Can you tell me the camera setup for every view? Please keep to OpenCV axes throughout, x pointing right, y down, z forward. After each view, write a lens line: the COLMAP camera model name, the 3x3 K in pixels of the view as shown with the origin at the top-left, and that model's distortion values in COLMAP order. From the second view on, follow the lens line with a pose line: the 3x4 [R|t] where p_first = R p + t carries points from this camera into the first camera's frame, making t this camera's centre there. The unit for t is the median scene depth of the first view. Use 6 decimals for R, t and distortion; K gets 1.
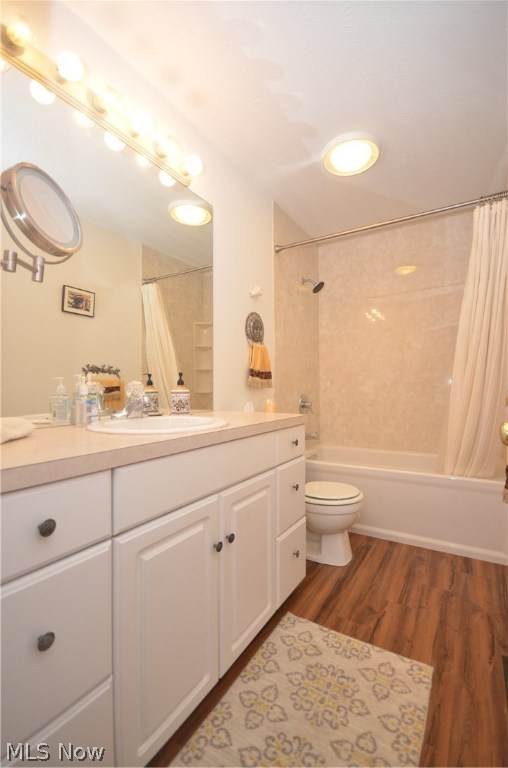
lens RADIAL K [[334.8, 0, 257.0], [0, 334.8, 386.8], [0, 0, 1]] dist [0.002782, -0.007272]
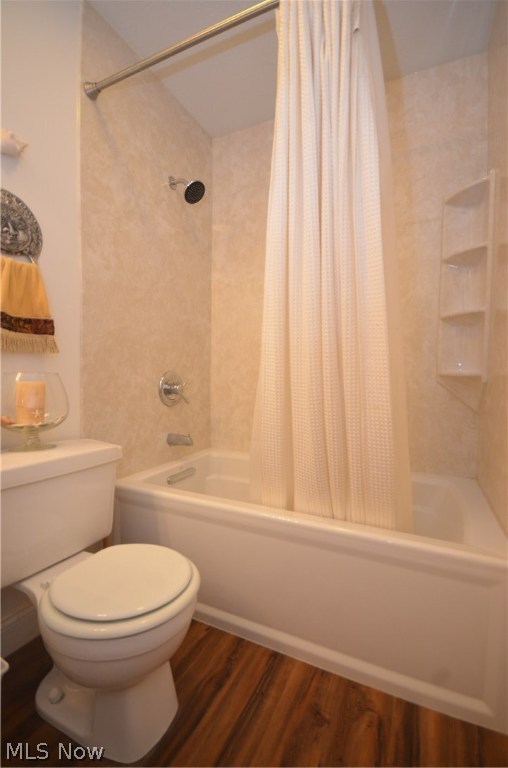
lens RADIAL K [[334.8, 0, 252.1], [0, 334.8, 381.3], [0, 0, 1]] dist [0.002782, -0.007272]
pose [[0.995888, 0.024016, 0.087354, 0.298246], [-0.026565, 0.999251, 0.028136, 0.024004], [-0.086612, -0.030340, 0.995780, 0.478843]]
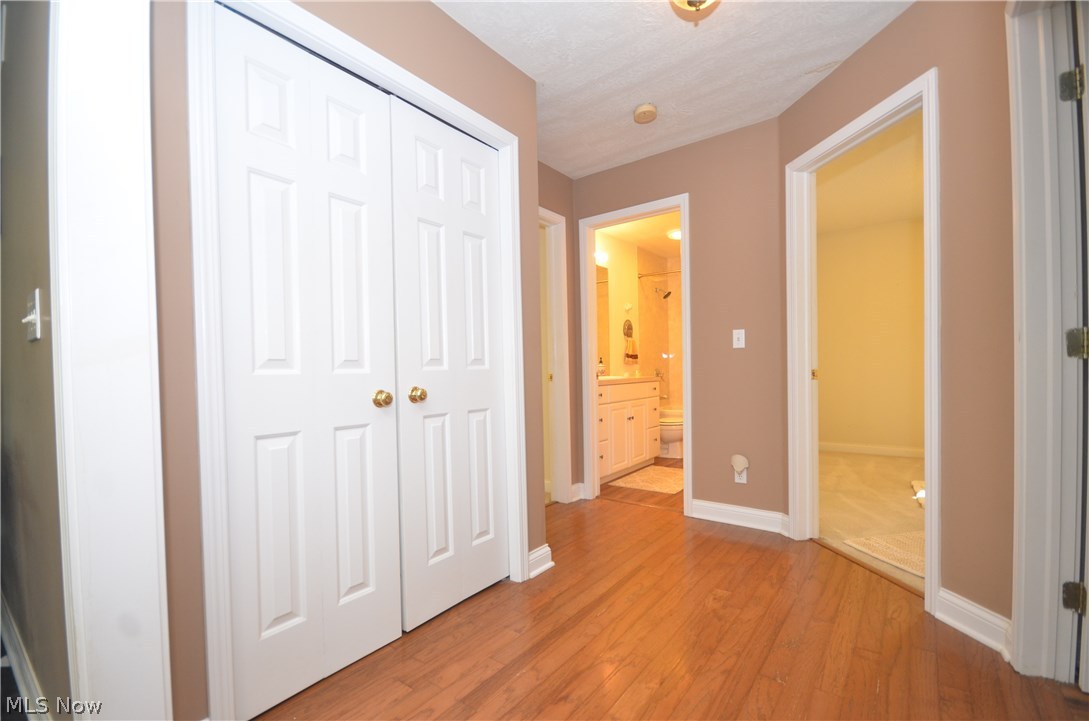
lens RADIAL K [[474.7, 0, 543.2], [0, 474.7, 367.1], [0, 0, 1]] dist [0.002782, -0.007272]
pose [[0.995760, -0.011176, -0.091309, -0.209267], [0.011592, 0.999925, 0.004023, 0.002312], [0.091257, -0.005064, 0.995815, -1.381368]]
